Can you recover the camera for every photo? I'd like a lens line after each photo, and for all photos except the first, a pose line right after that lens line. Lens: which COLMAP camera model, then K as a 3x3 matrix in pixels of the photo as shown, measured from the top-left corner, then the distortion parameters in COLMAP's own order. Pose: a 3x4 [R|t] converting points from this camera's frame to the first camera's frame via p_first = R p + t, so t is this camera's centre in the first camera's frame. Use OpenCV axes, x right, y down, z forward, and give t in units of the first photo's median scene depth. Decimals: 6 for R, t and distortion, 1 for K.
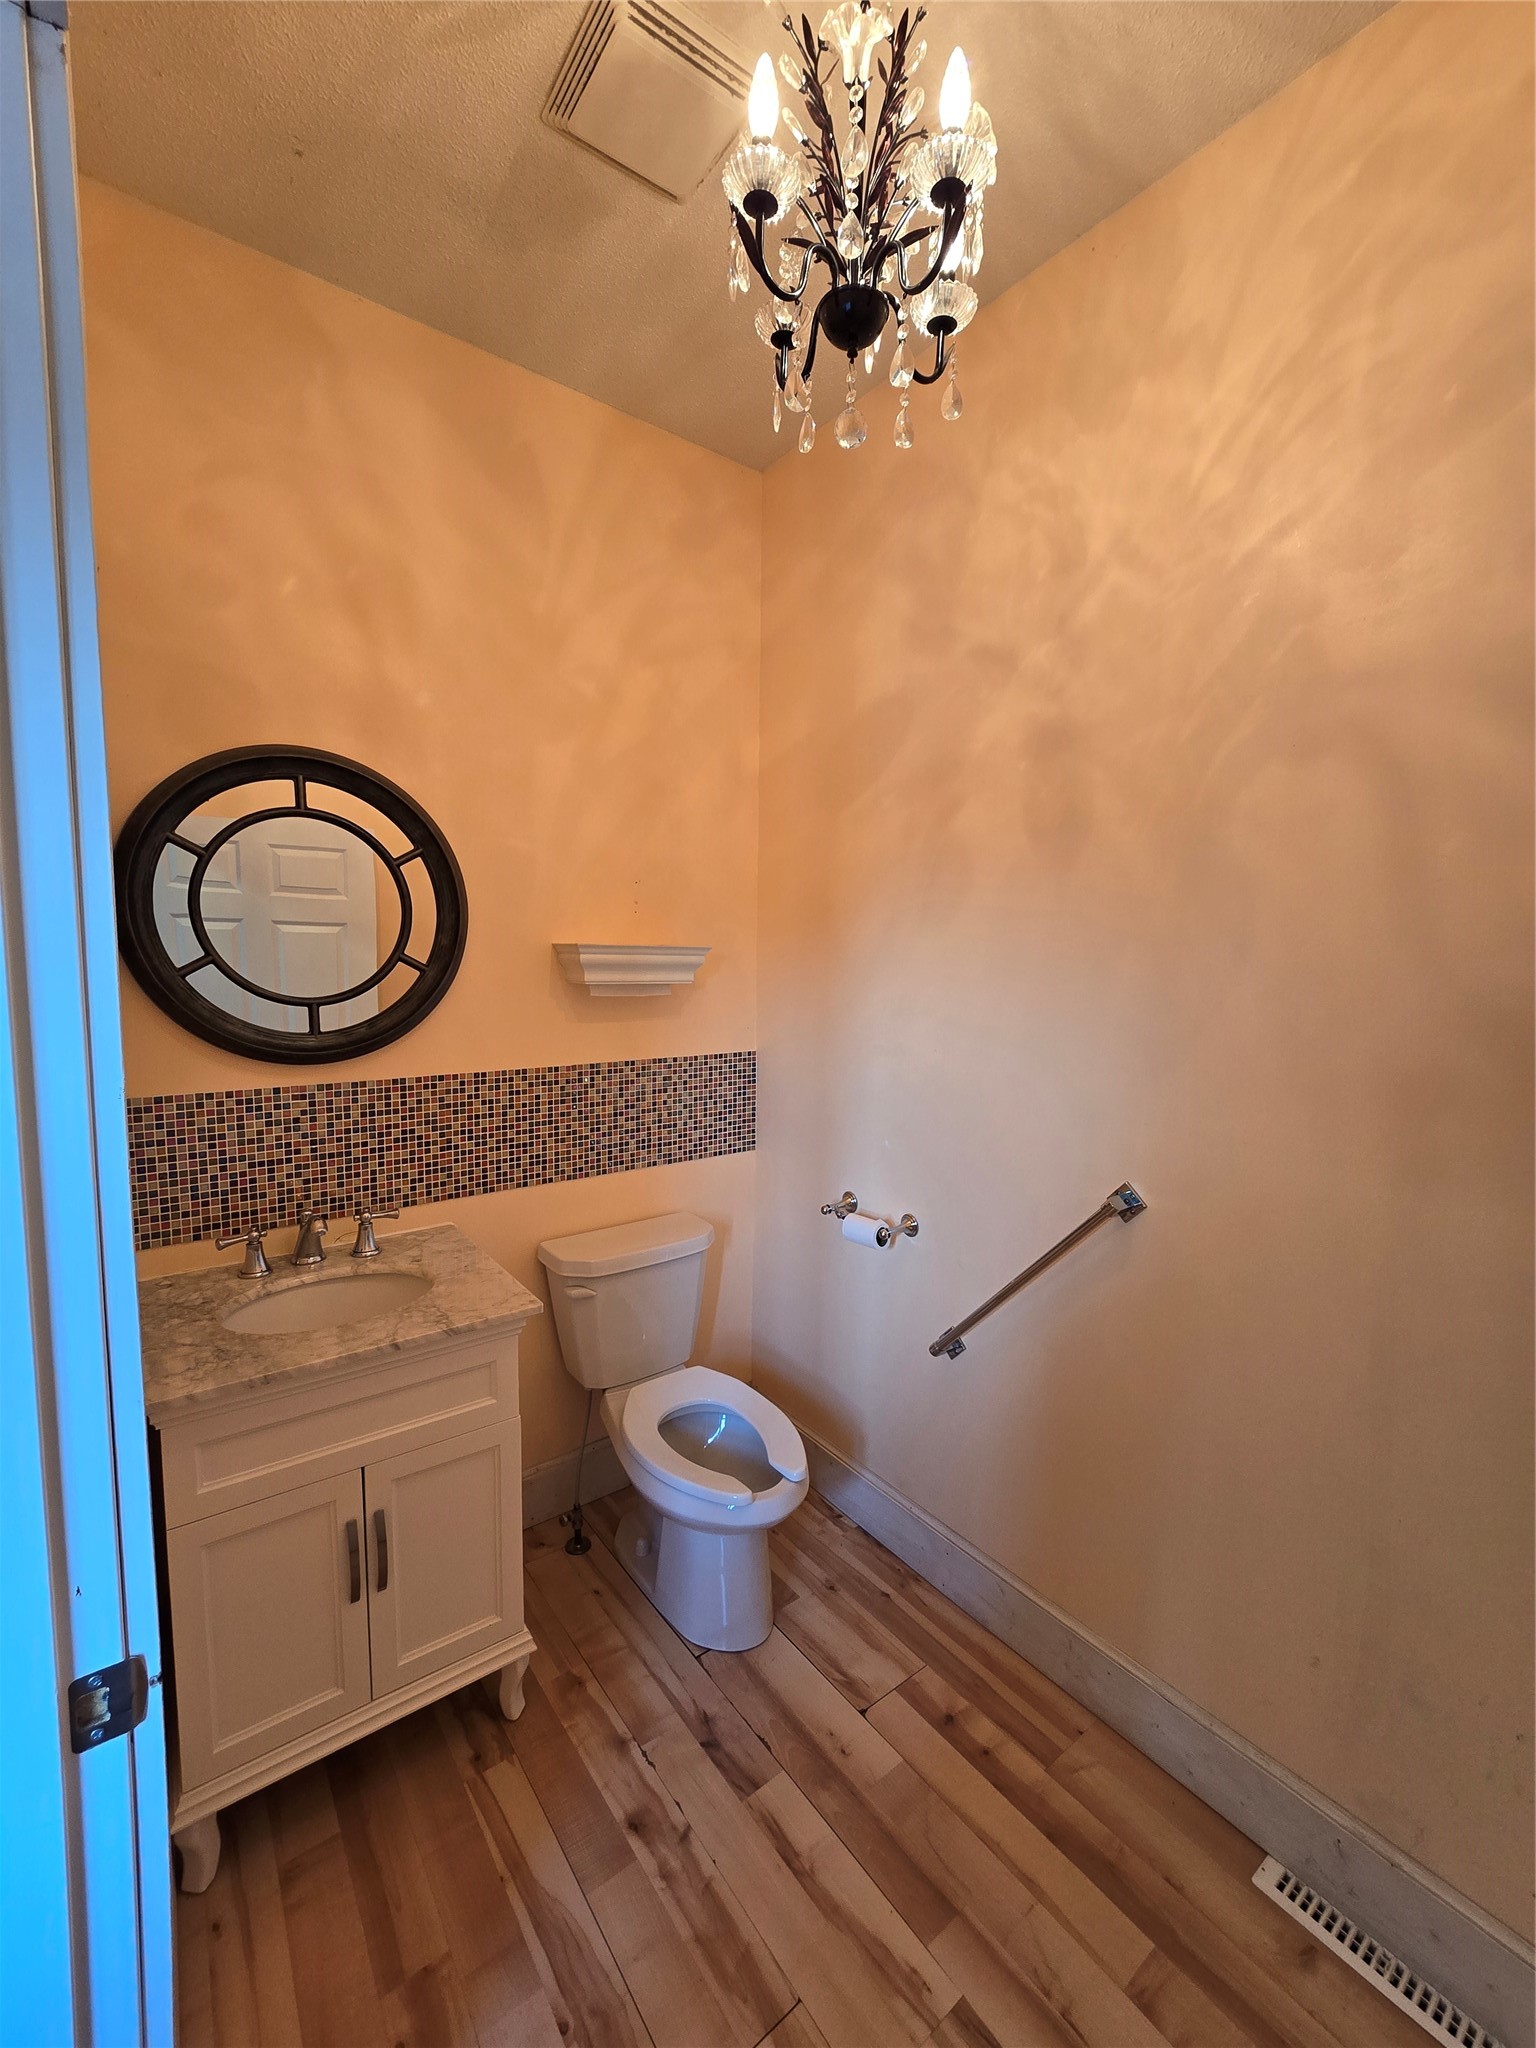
lens RADIAL K [[841.7, 0, 768.7], [0, 841.7, 1022.3], [0, 0, 1]] dist [0.002636, -0.001122]
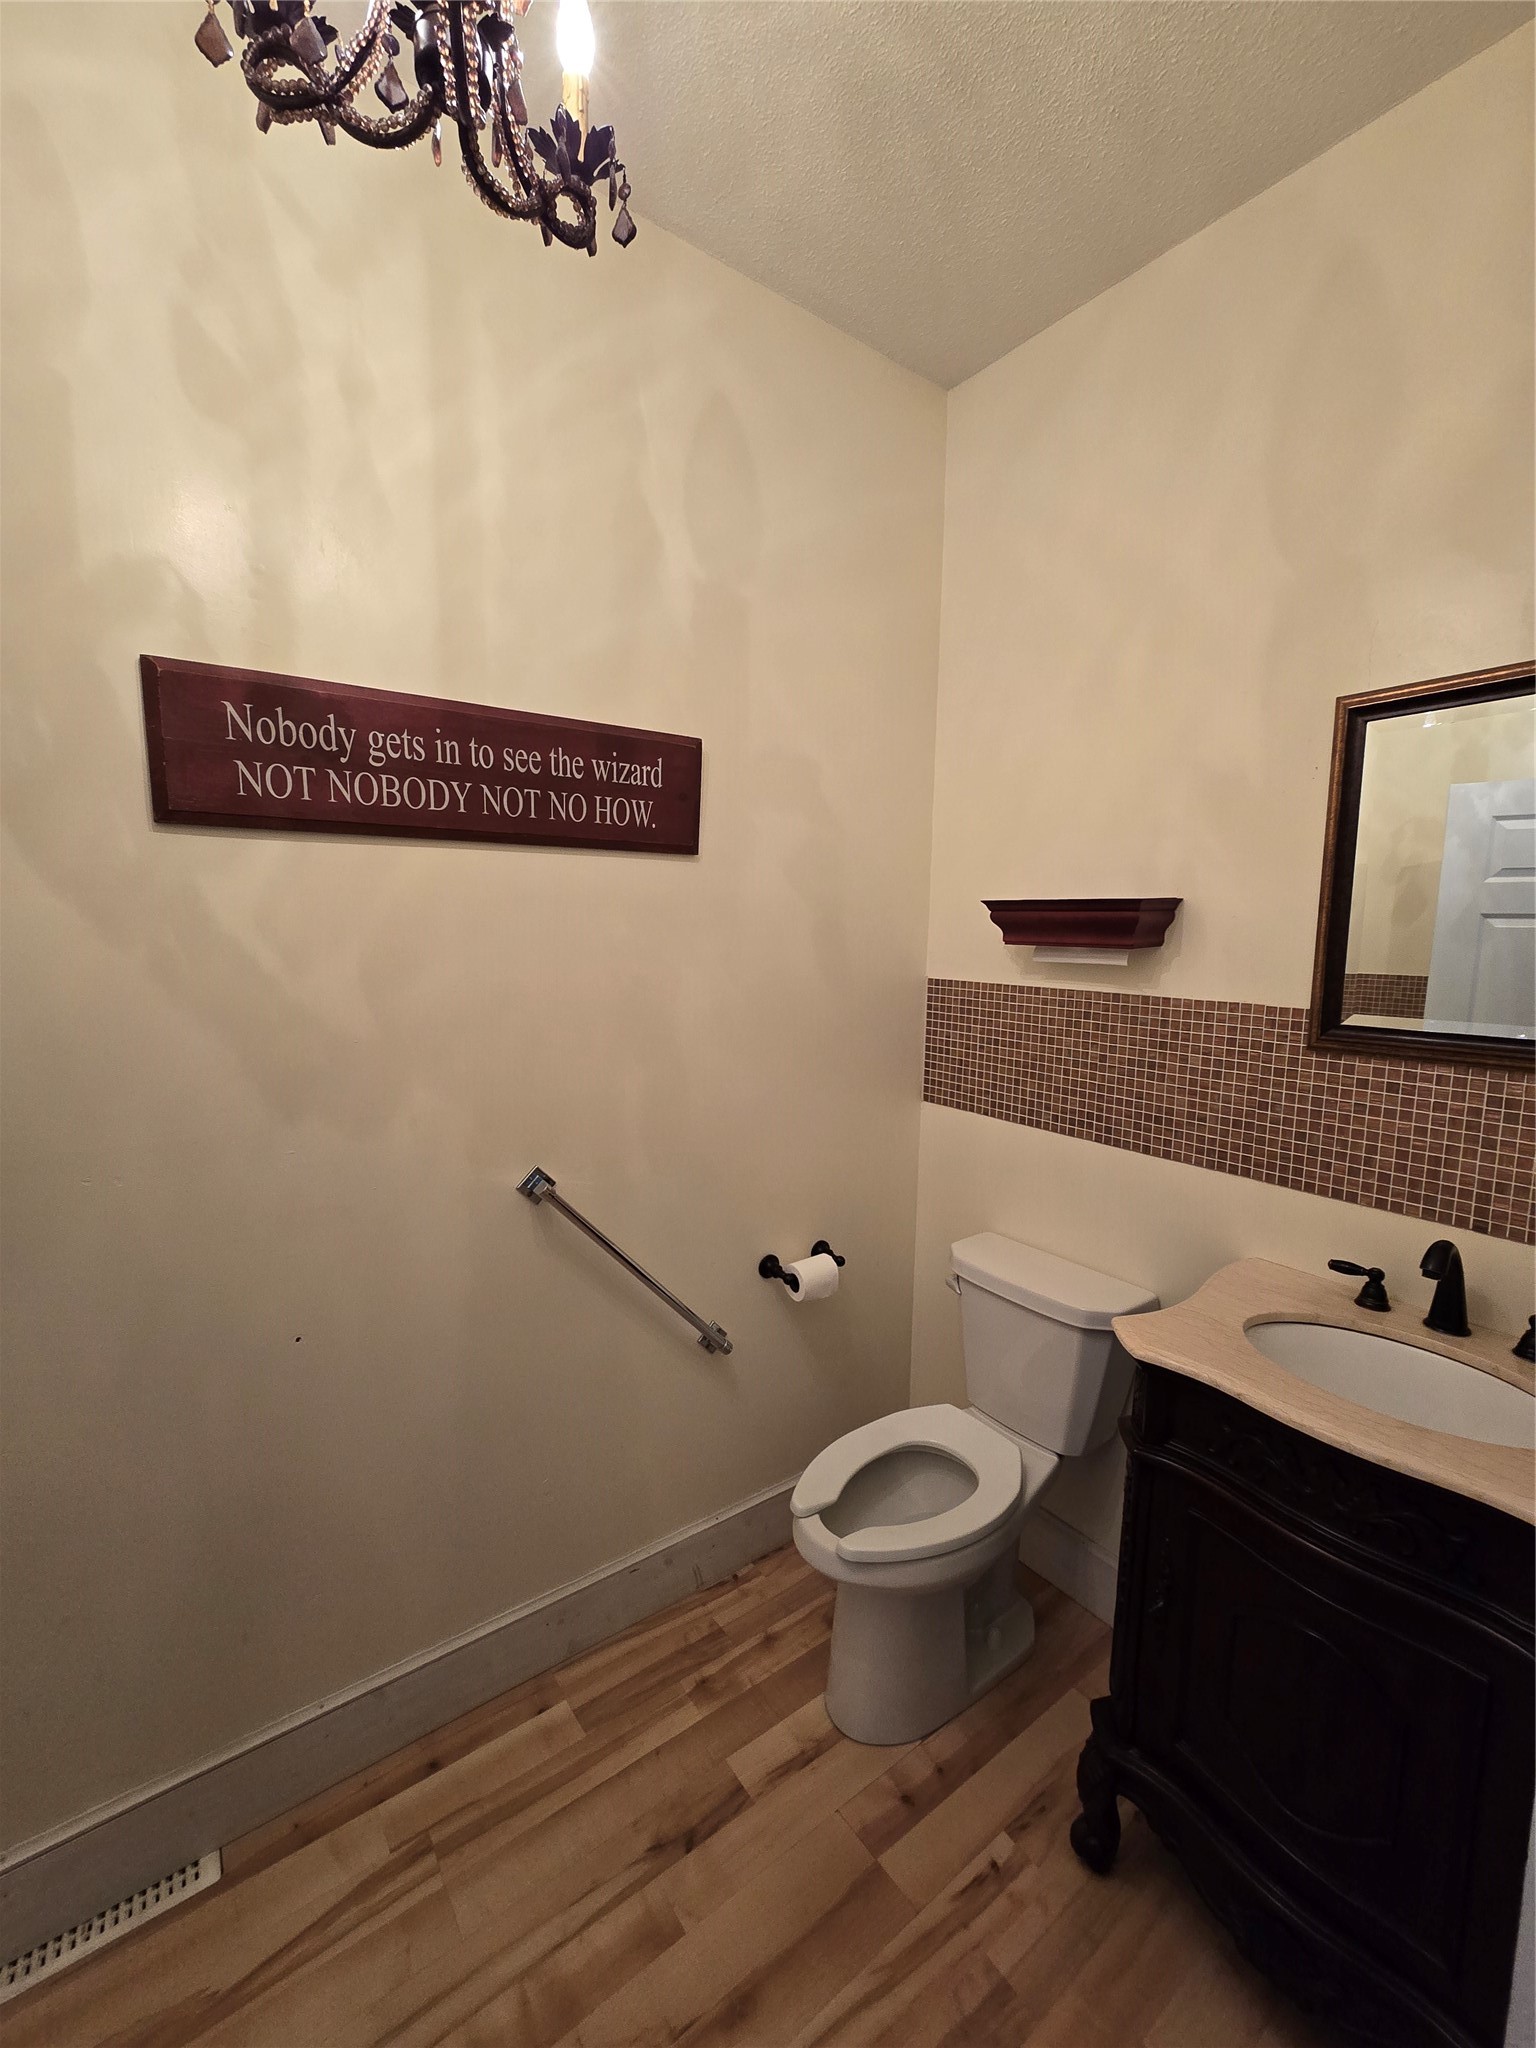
lens RADIAL K [[841.7, 0, 769.4], [0, 841.7, 1023.7], [0, 0, 1]] dist [0.002636, -0.001122]
pose [[0.010475, -0.117184, 0.993055, -0.859265], [0.070530, 0.990723, 0.116165, -0.078929], [-0.997455, 0.068823, 0.018643, 0.866611]]
